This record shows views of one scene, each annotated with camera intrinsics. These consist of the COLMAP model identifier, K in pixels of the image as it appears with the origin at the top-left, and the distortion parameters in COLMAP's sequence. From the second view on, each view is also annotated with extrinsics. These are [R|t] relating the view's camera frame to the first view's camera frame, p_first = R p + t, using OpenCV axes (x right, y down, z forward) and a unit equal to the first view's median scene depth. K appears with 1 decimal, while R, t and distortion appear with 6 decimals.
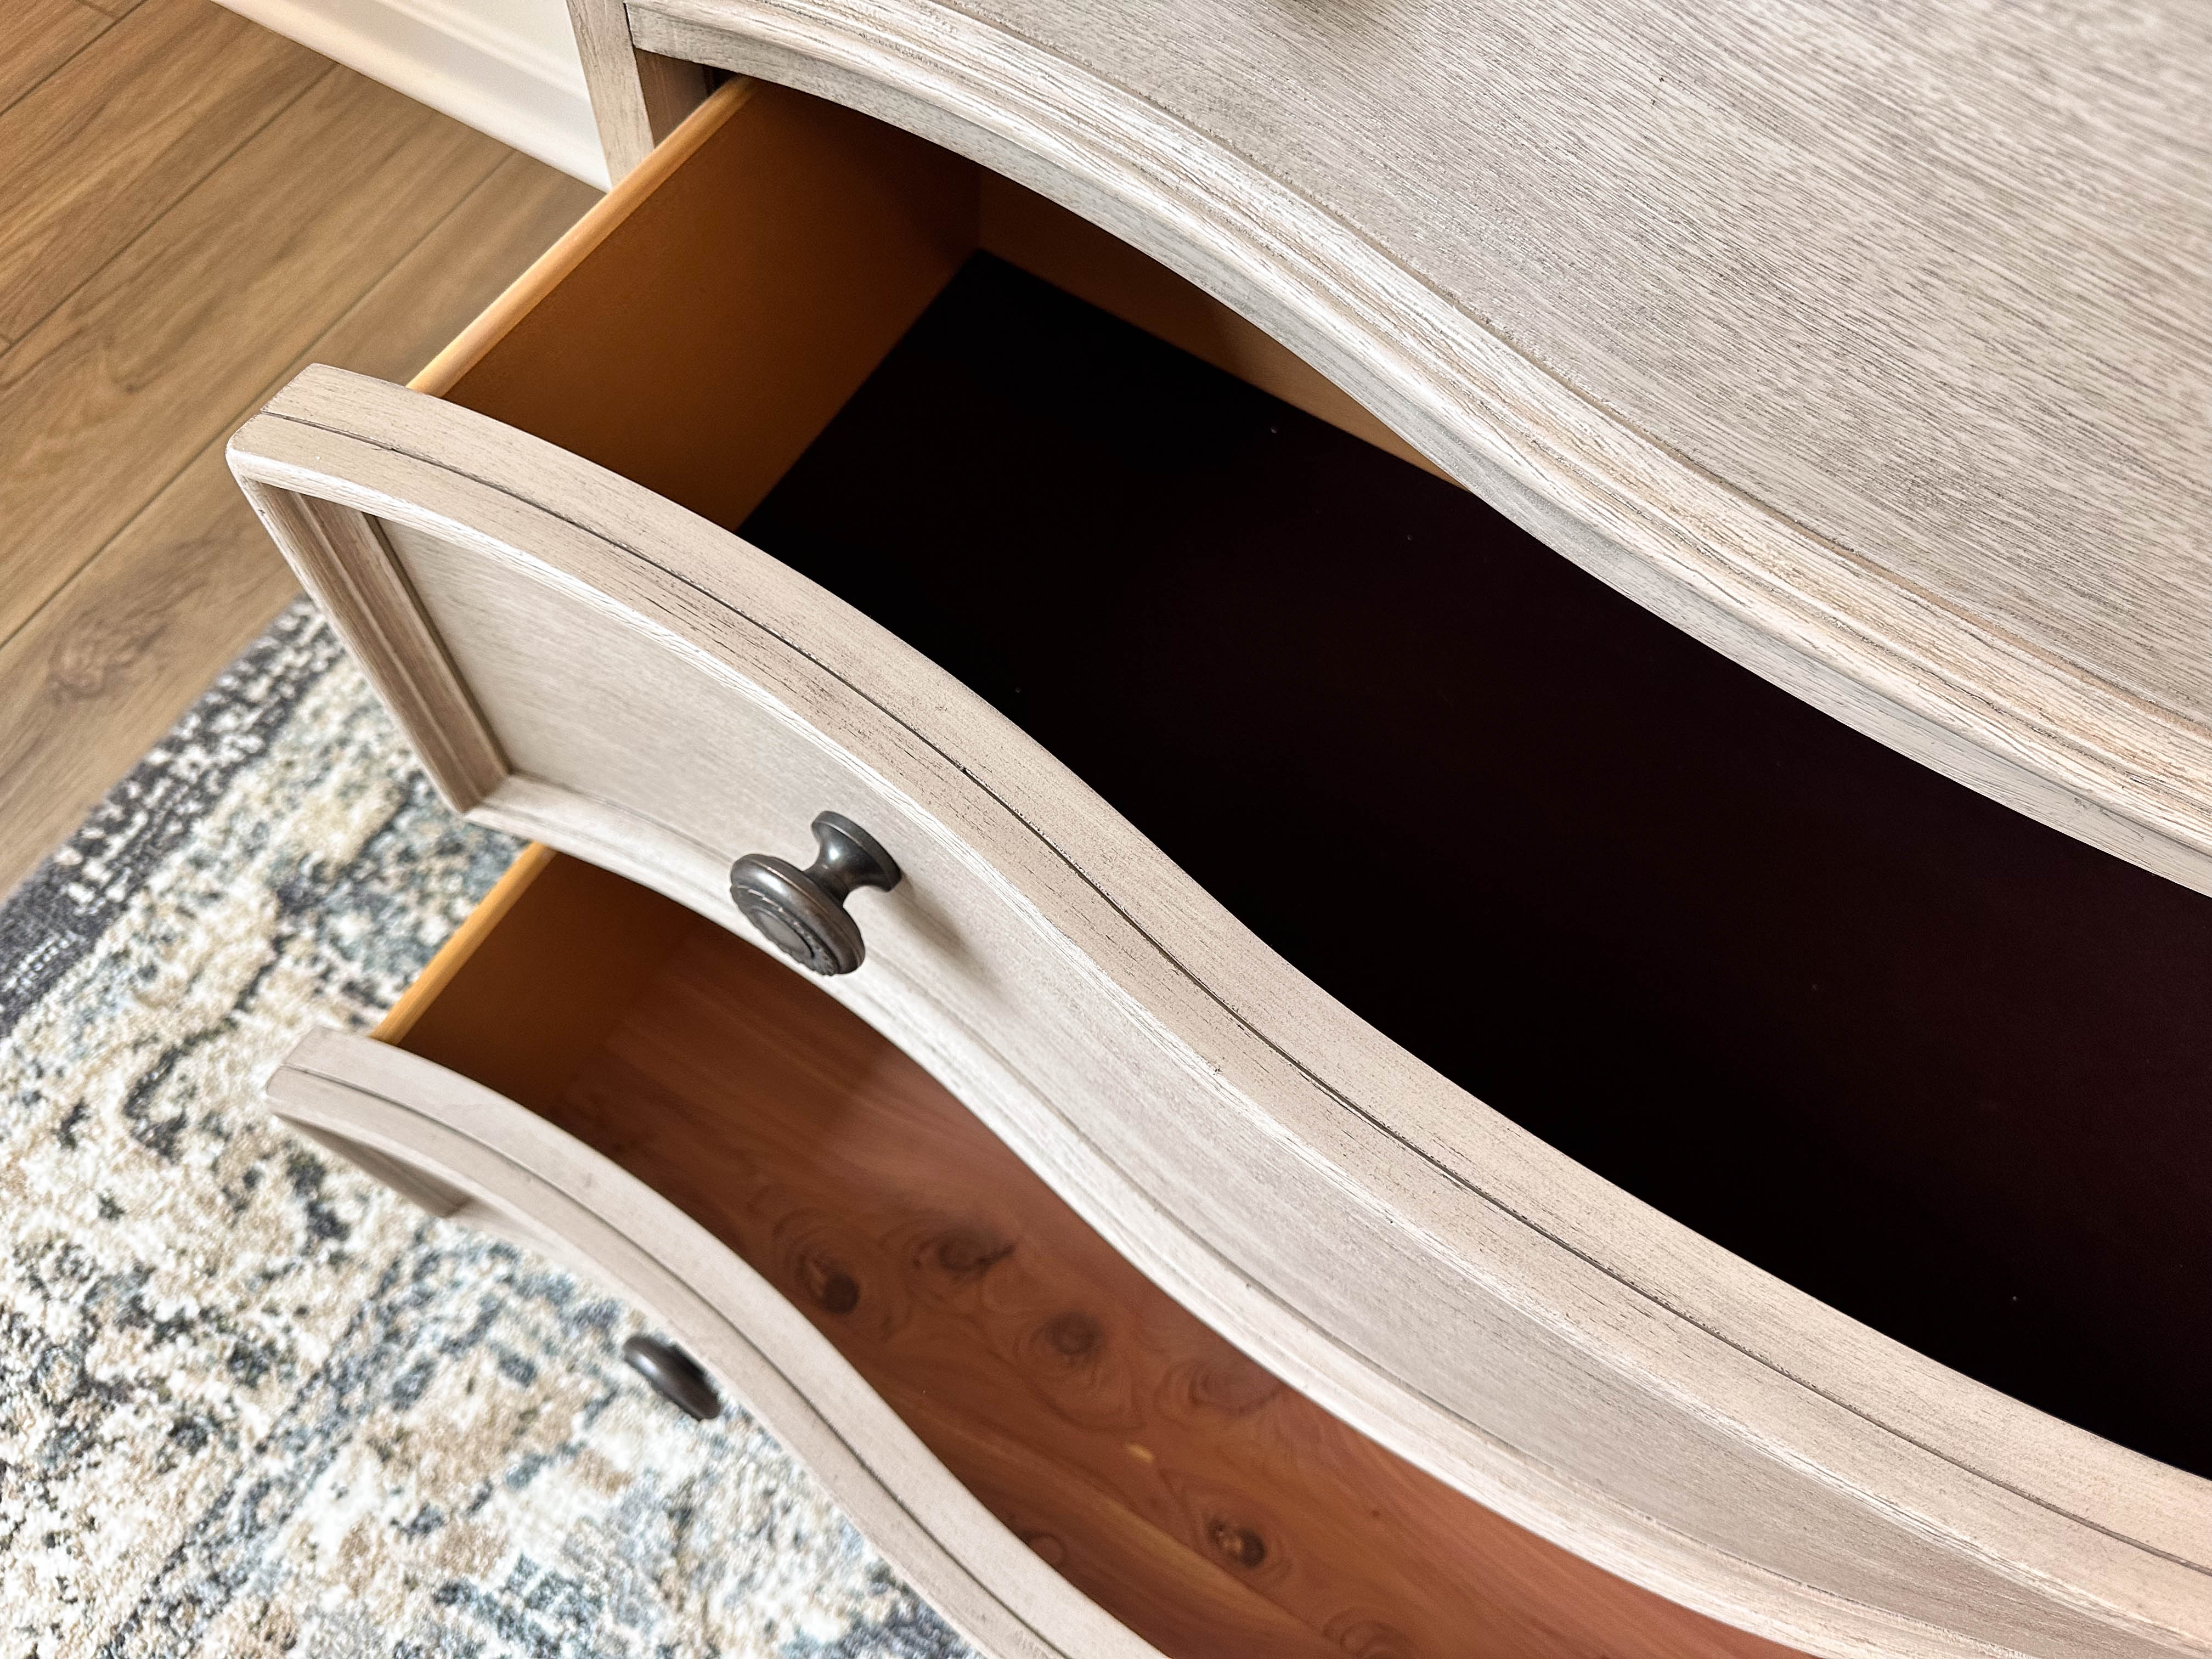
lens RADIAL K [[1569.2, 0, 1143.6], [0, 1569.2, 835.7], [0, 0, 1]] dist [-0.020885, 0.001705]
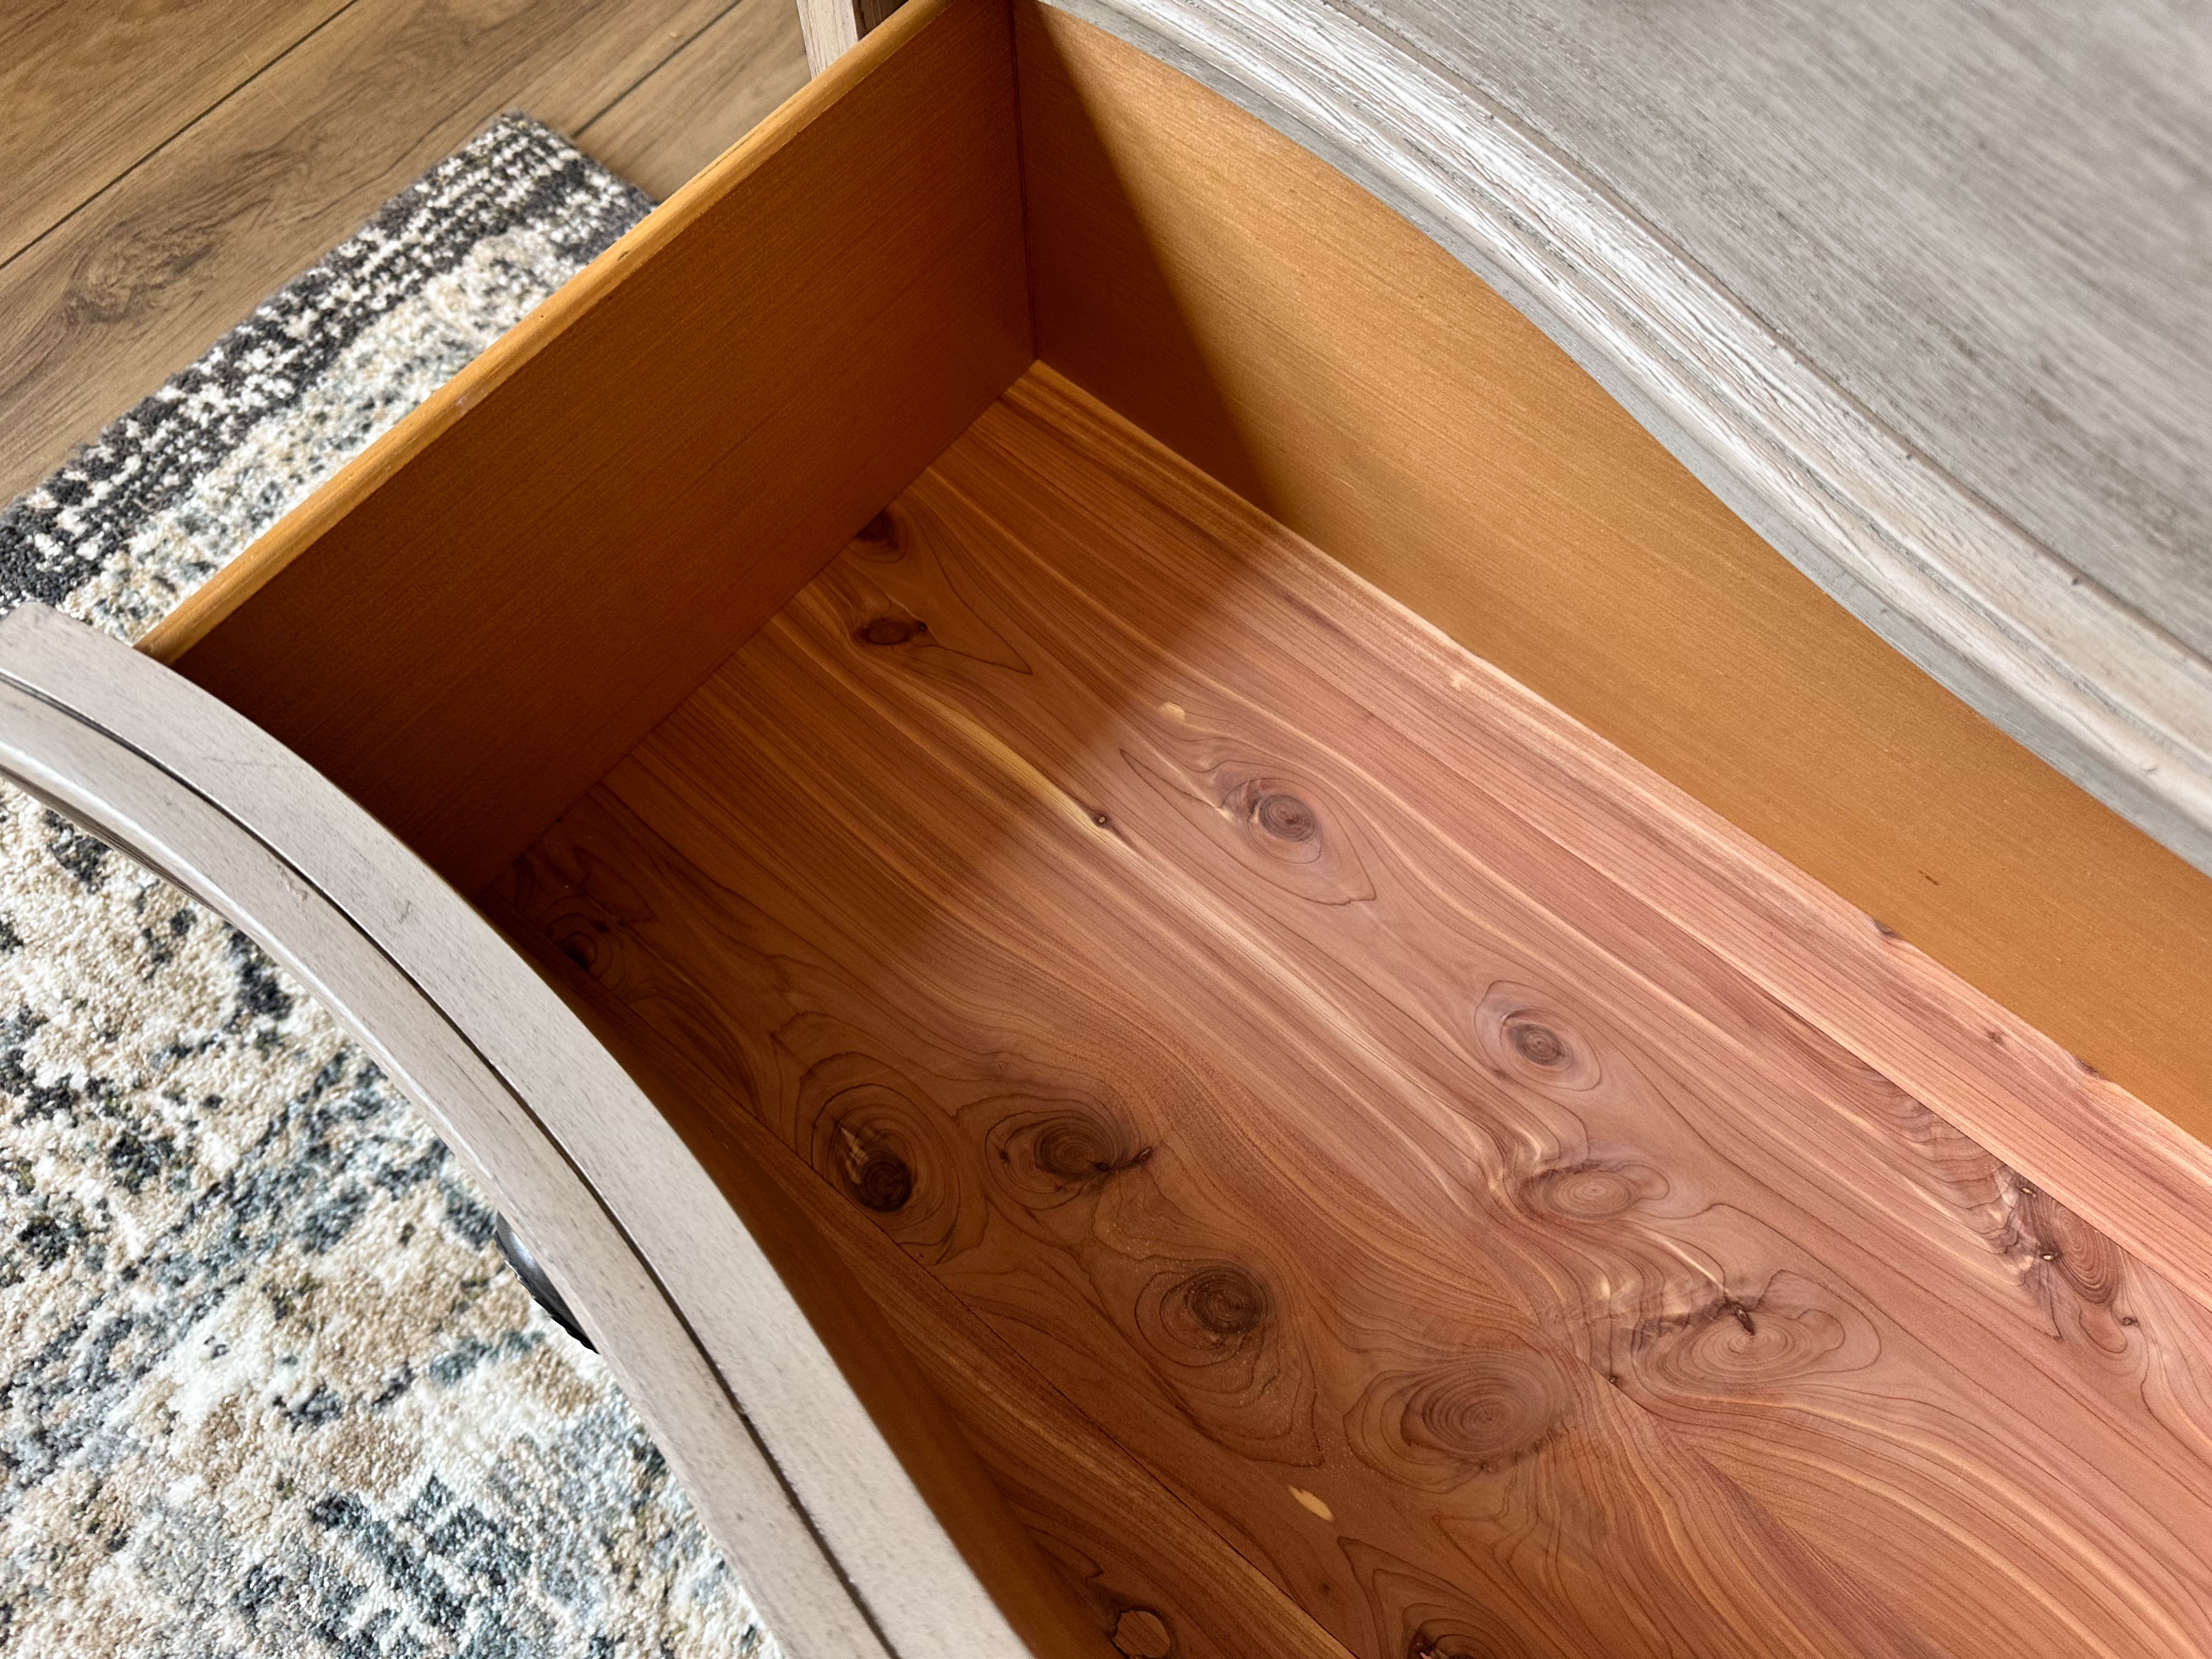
lens RADIAL K [[1569.2, 0, 1143.6], [0, 1569.2, 835.7], [0, 0, 1]] dist [-0.020885, 0.001705]
pose [[0.983664, 0.119490, -0.134635, -0.013993], [-0.114325, 0.992401, 0.045489, 0.094903], [0.139047, -0.029354, 0.989851, 0.331772]]
